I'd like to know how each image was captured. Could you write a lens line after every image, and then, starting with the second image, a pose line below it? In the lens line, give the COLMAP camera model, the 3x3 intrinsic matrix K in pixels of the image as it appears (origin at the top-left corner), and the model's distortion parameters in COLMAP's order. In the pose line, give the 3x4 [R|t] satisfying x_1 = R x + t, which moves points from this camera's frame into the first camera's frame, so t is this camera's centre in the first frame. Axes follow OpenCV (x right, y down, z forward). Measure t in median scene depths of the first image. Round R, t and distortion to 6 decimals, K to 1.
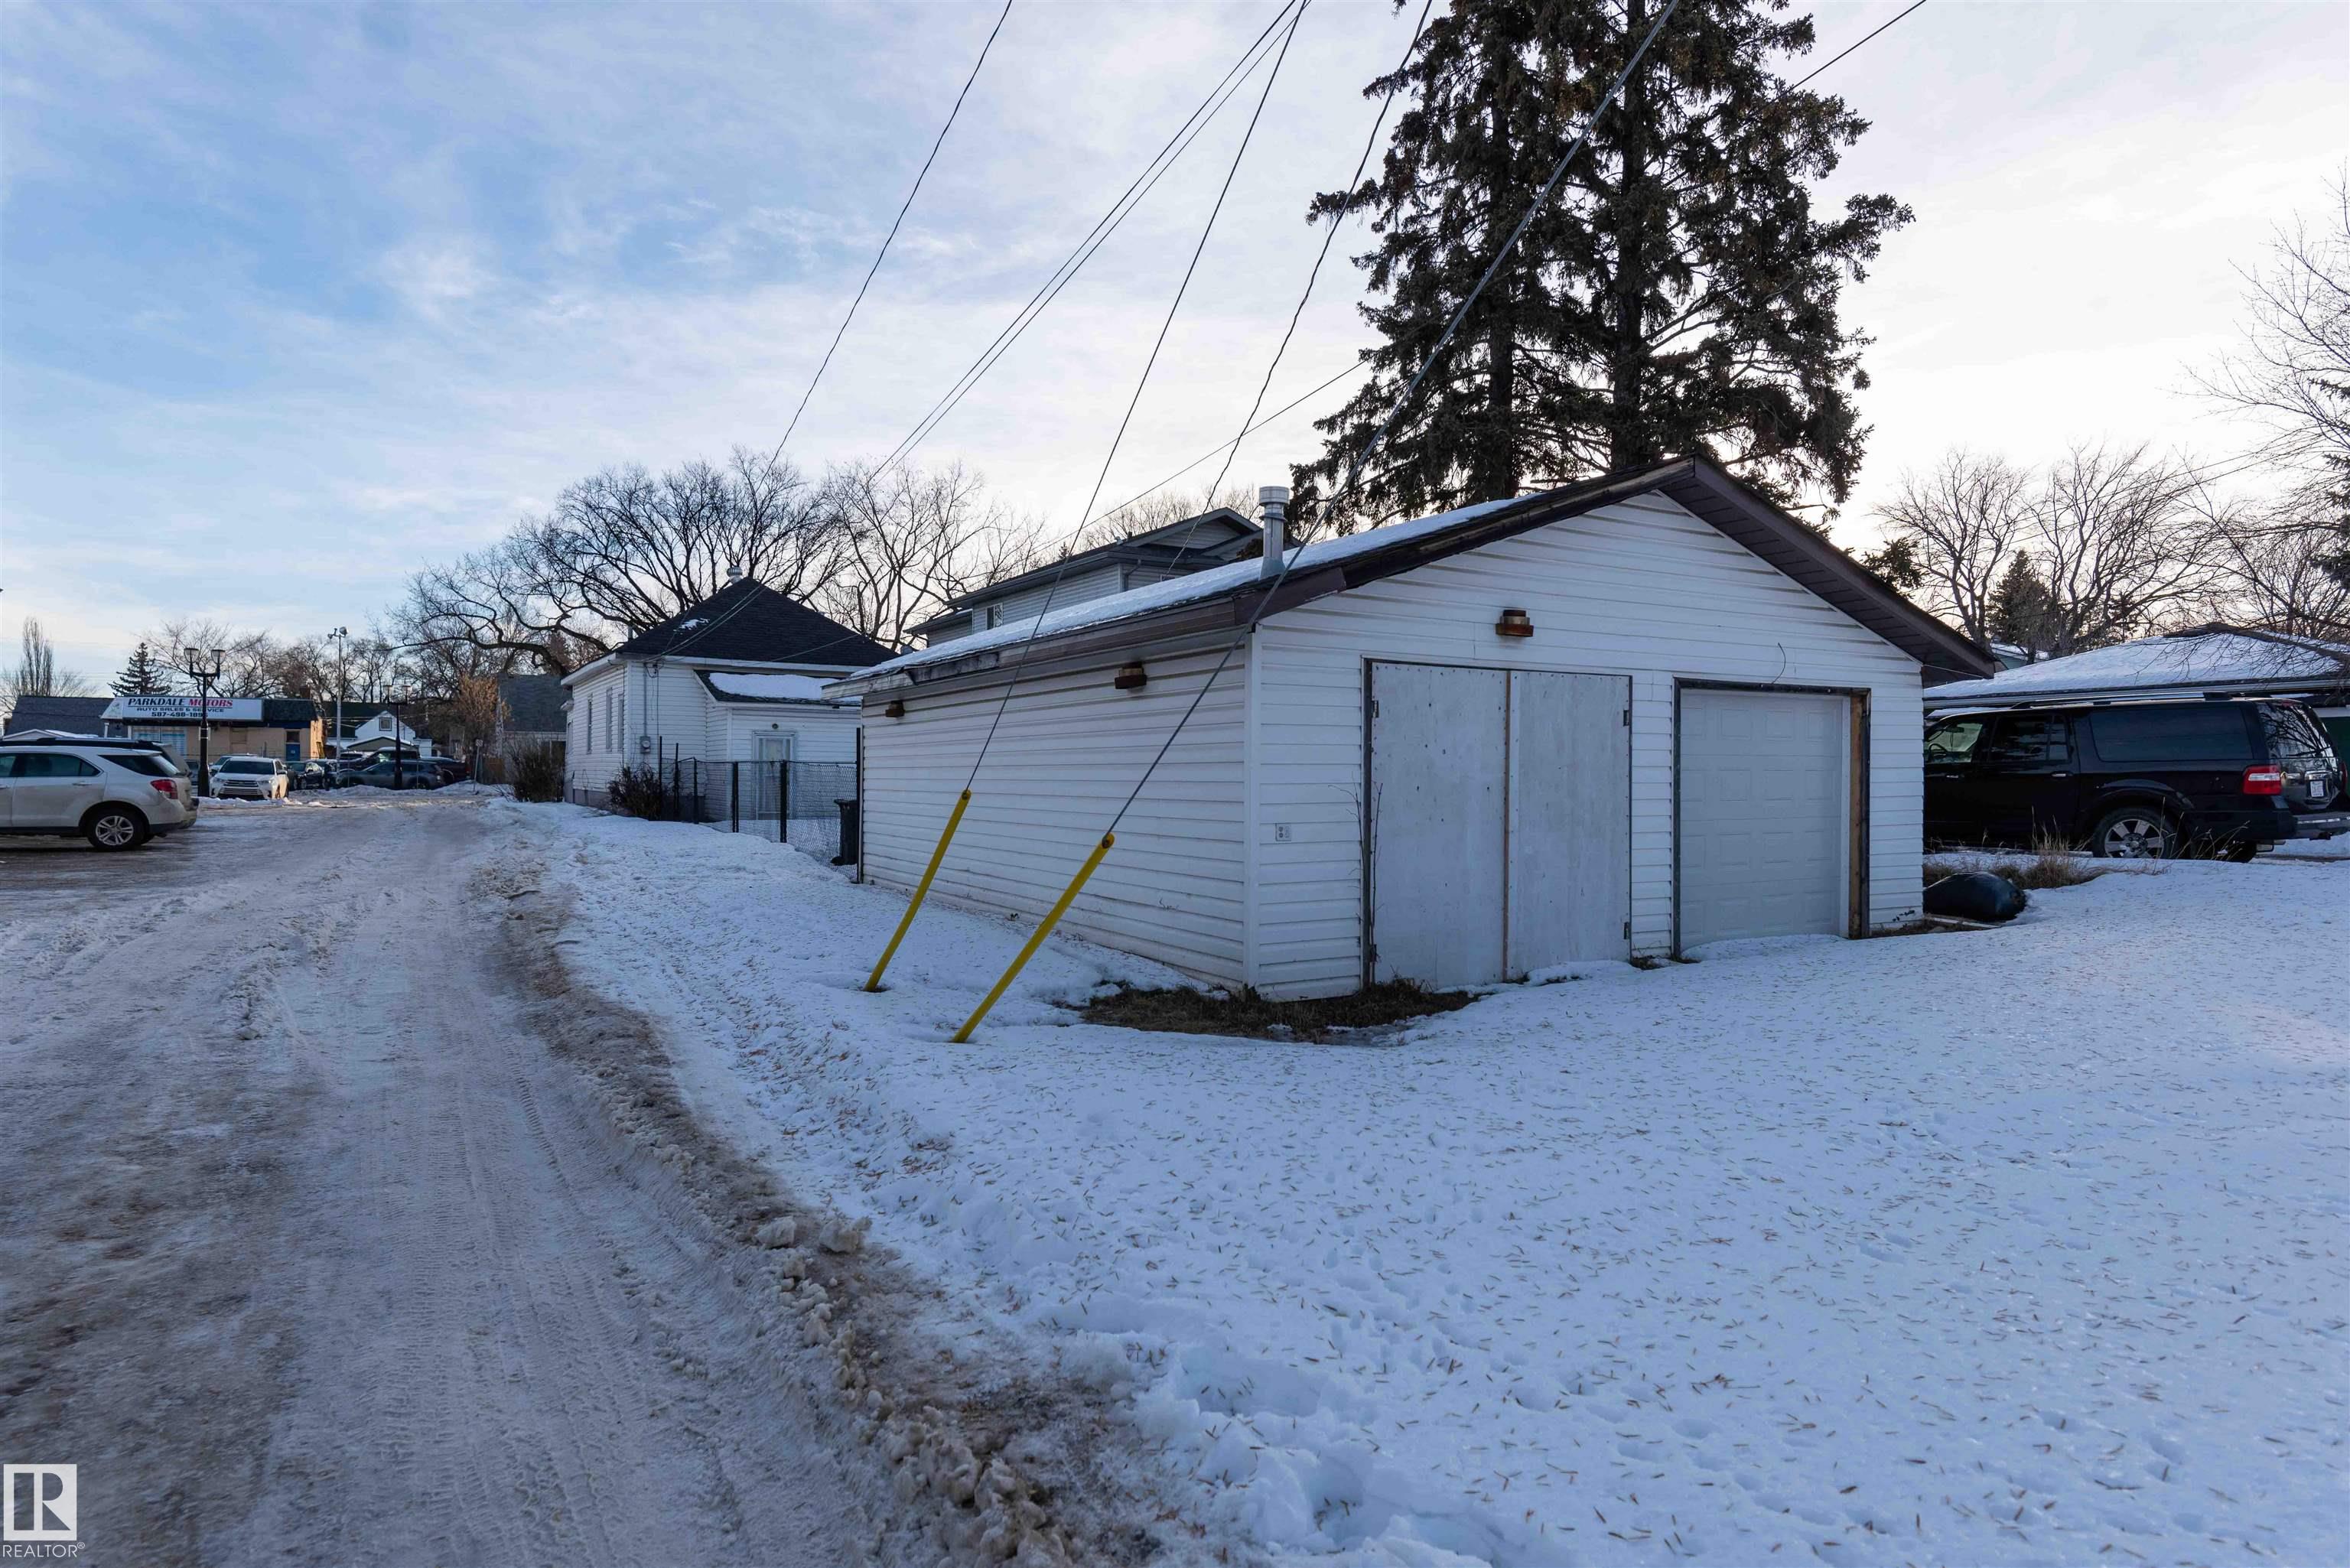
lens RADIAL K [[1289.2, 0, 1165.4], [0, 1289.2, 769.9], [0, 0, 1]] dist [0.002566, 0.000668]
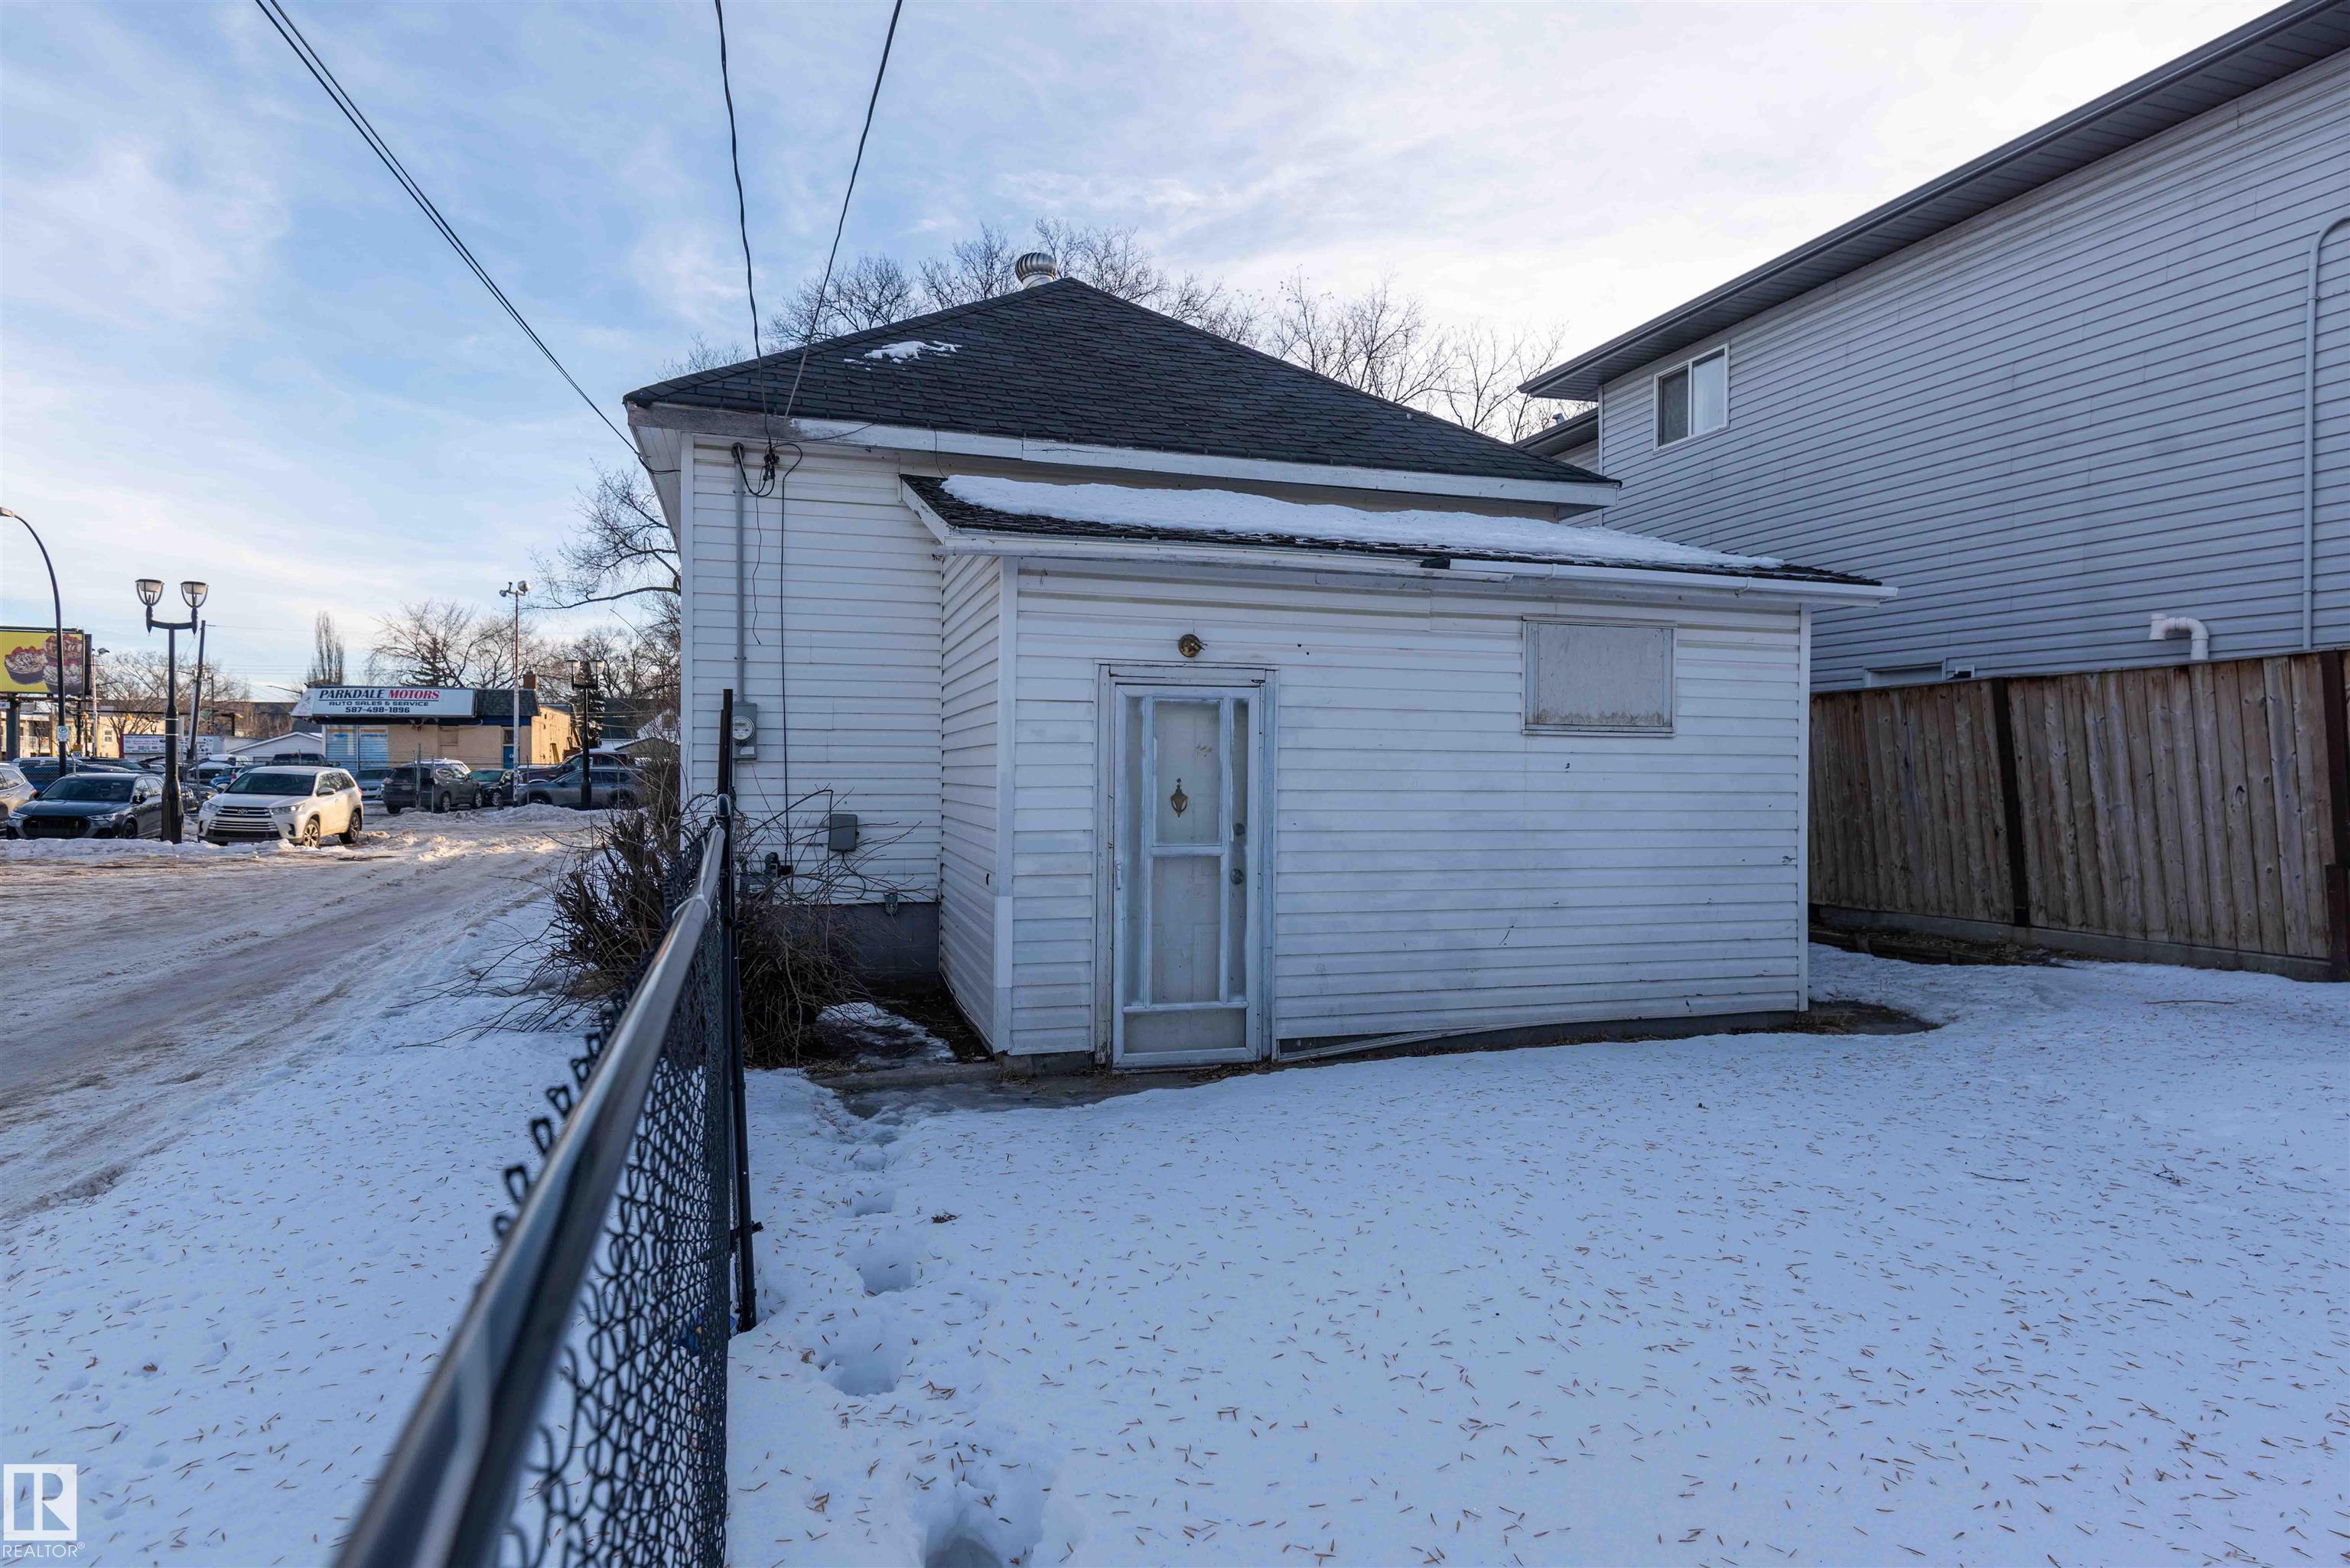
lens RADIAL K [[1289.2, 0, 1174.0], [0, 1289.2, 779.6], [0, 0, 1]] dist [0.002566, 0.000668]
pose [[0.974476, -0.002446, -0.224480, -0.235293], [0.004550, 0.999950, 0.008855, -0.010255], [0.224447, -0.009650, 0.974439, 0.715473]]
